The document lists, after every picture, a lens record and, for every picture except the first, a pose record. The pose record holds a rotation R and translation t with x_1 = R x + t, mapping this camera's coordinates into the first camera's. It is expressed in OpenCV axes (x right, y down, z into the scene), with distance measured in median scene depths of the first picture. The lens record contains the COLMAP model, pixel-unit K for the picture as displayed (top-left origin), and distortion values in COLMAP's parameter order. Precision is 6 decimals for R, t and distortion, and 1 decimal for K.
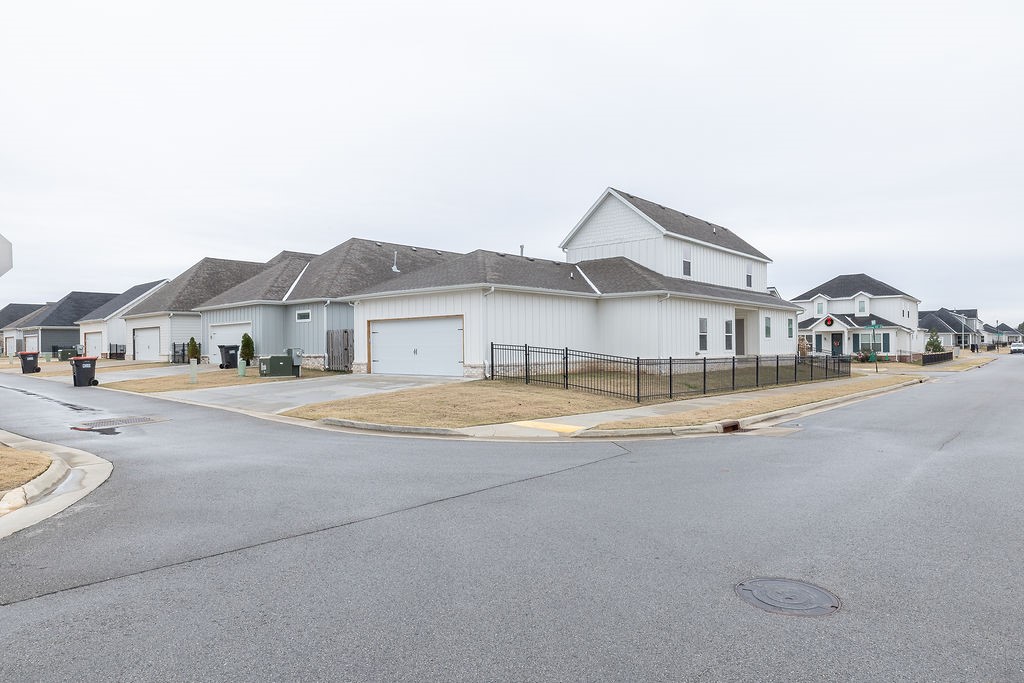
lens RADIAL K [[604.2, 0, 517.5], [0, 604.2, 332.8], [0, 0, 1]] dist [-0.008630, 0.008558]
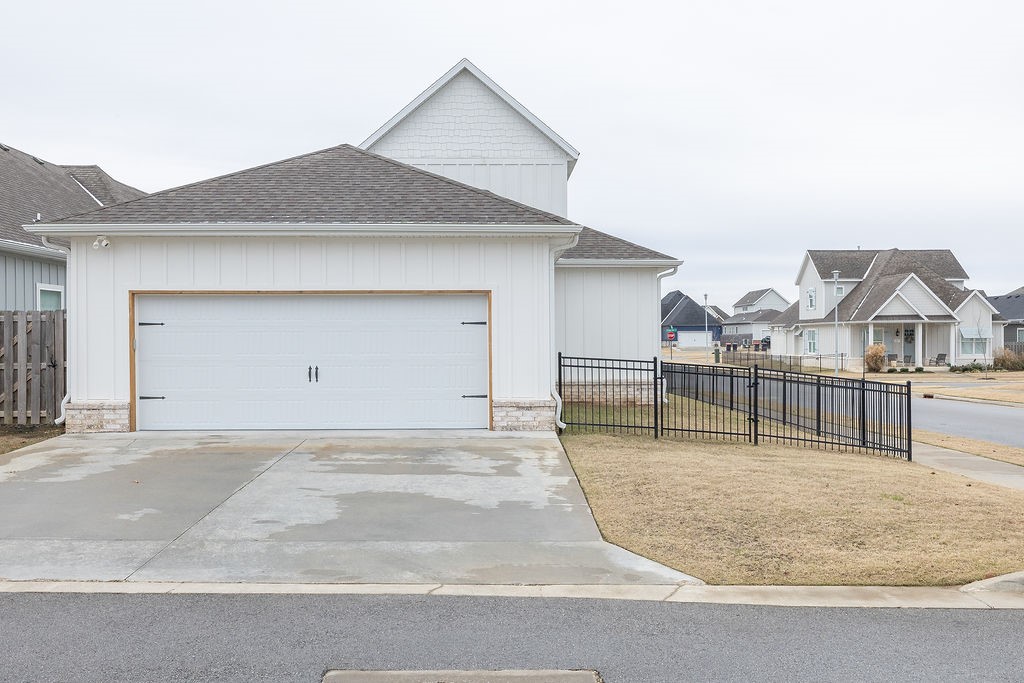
lens RADIAL K [[1003.9, 0, 493.1], [0, 1003.9, 301.3], [0, 0, 1]] dist [-0.000855, 0.000000]
pose [[0.742712, 0.031930, 0.668849, -0.458679], [-0.019787, 0.999473, -0.025741, -0.002267], [-0.669318, 0.005884, 0.742953, 0.346301]]
